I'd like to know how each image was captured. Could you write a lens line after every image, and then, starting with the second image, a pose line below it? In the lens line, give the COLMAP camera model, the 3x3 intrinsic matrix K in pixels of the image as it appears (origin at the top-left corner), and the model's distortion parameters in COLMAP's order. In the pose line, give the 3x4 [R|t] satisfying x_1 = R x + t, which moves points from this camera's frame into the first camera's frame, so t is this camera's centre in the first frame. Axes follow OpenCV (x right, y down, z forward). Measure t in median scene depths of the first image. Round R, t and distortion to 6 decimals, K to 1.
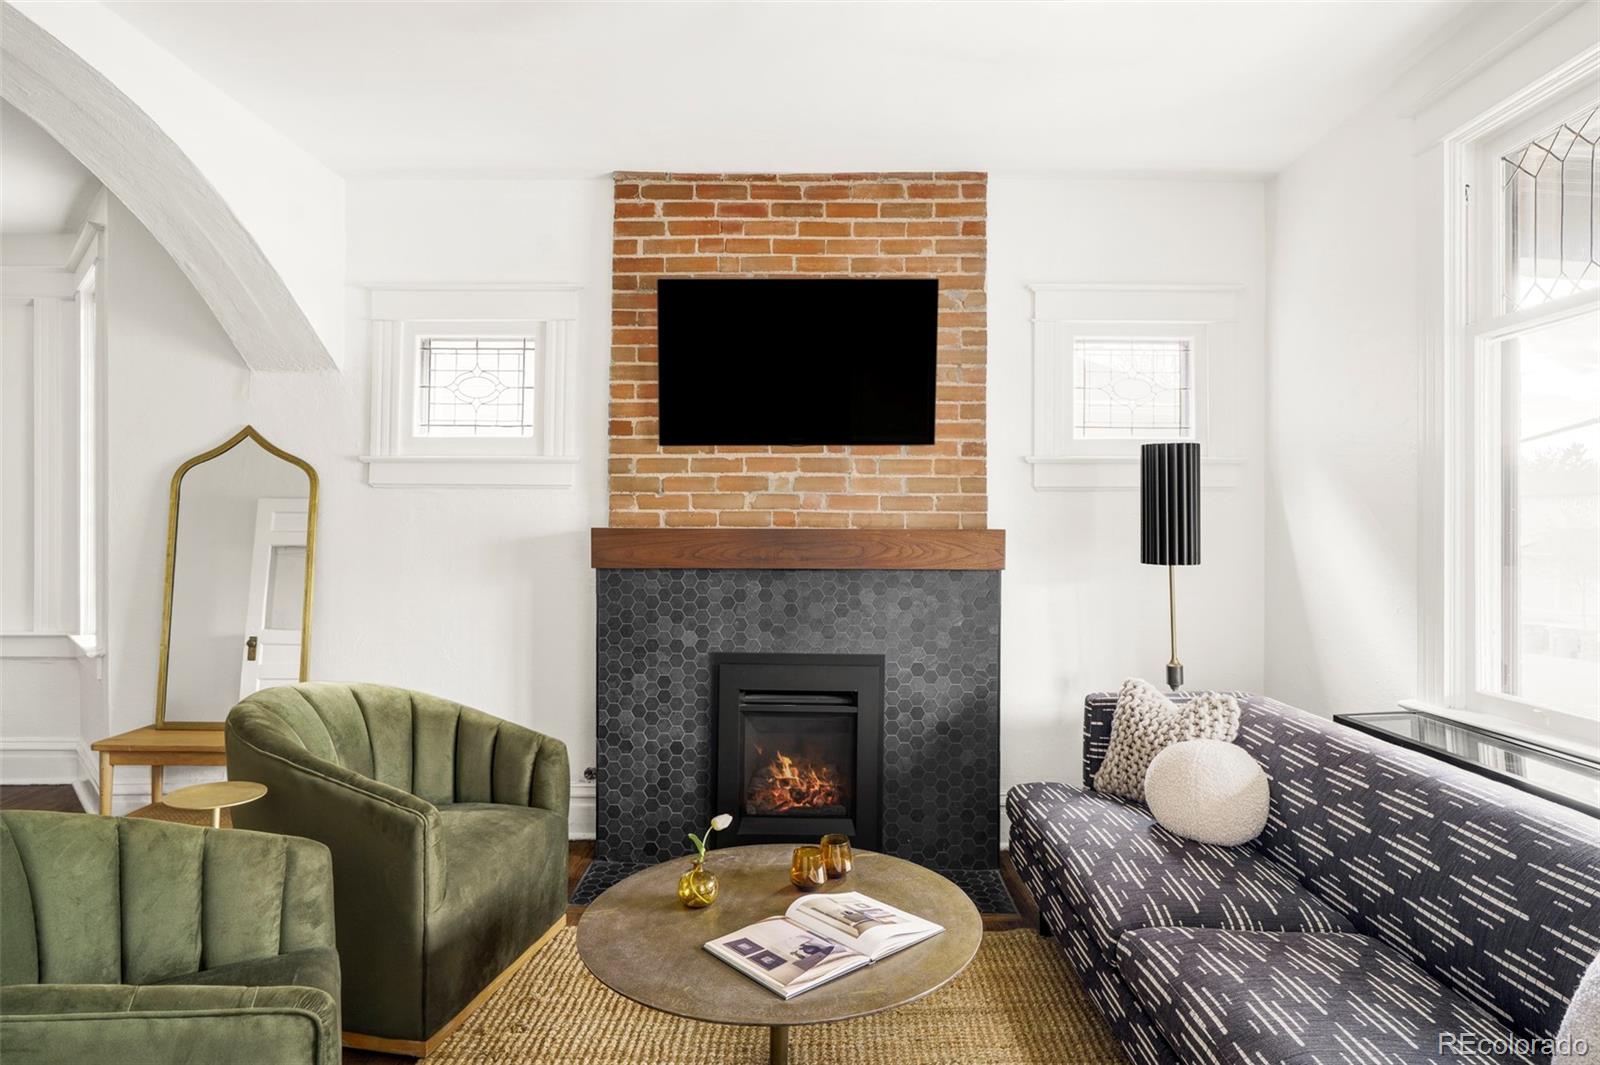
lens RADIAL K [[916.4, 0, 808.0], [0, 916.4, 529.6], [0, 0, 1]] dist [-0.015026, 0.011984]
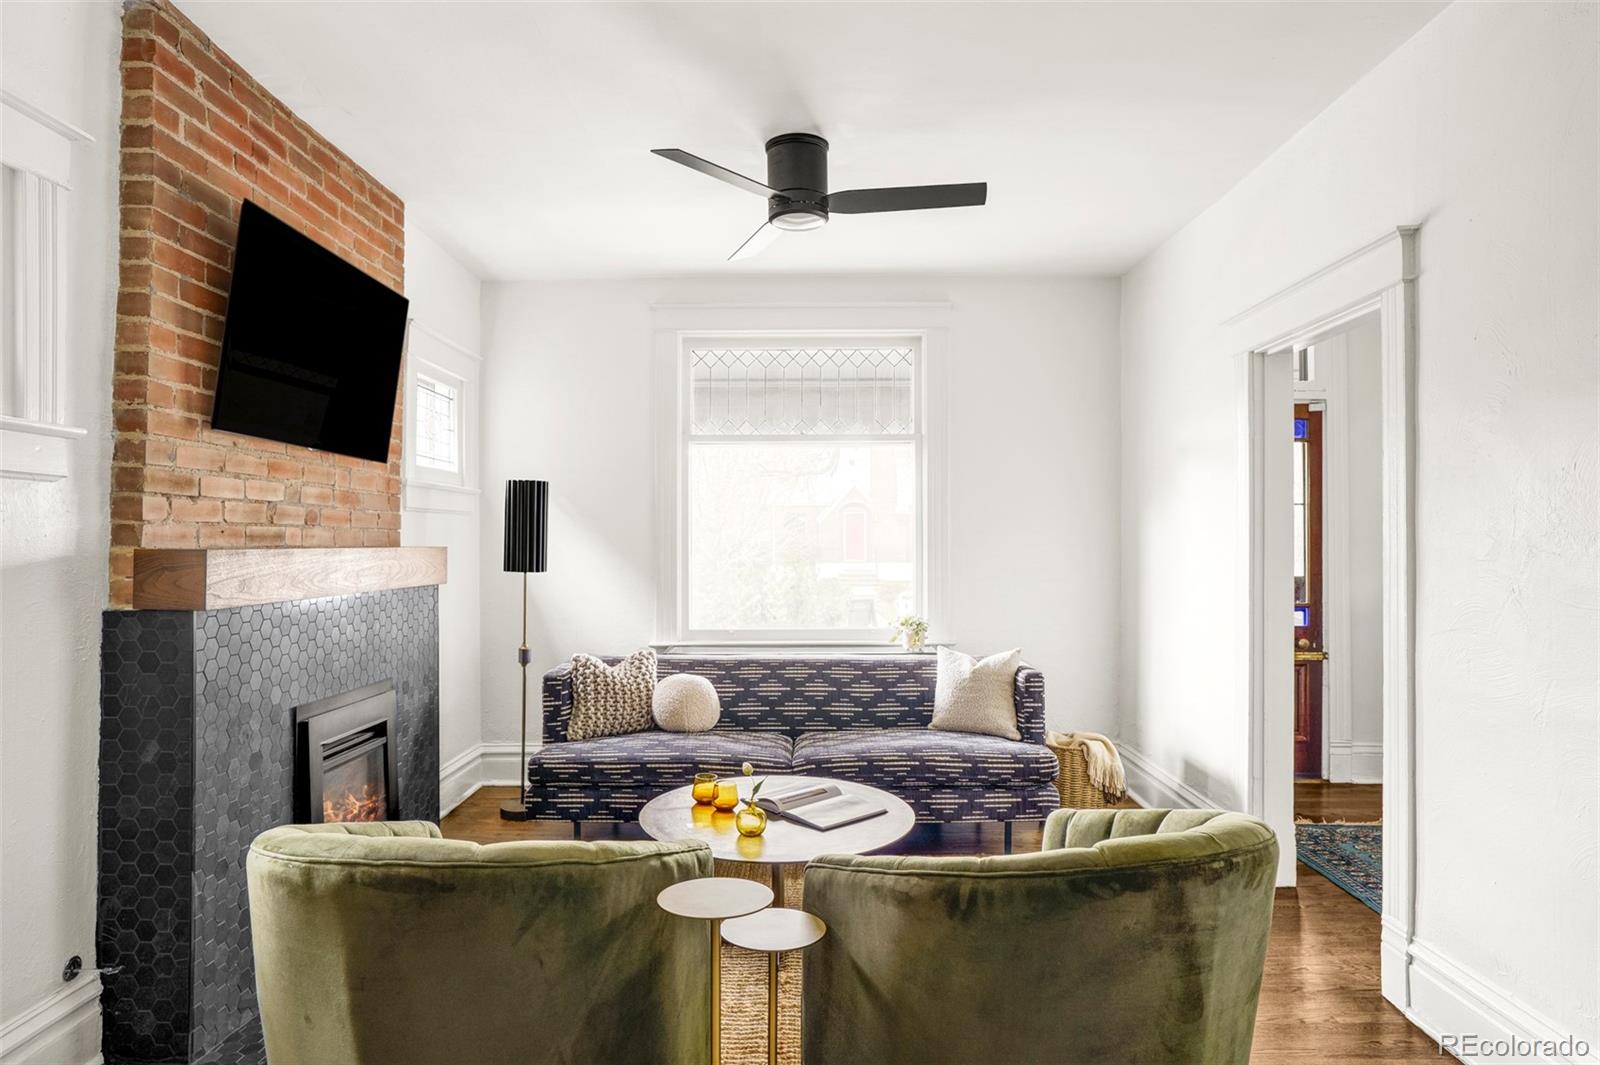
lens RADIAL K [[916.4, 0, 798.6], [0, 916.4, 537.7], [0, 0, 1]] dist [-0.015026, 0.011984]
pose [[-0.002044, -0.000811, 0.999998, -0.846143], [0.001229, 0.999999, 0.000813, -0.011092], [-0.999997, 0.001231, -0.002043, 0.554306]]
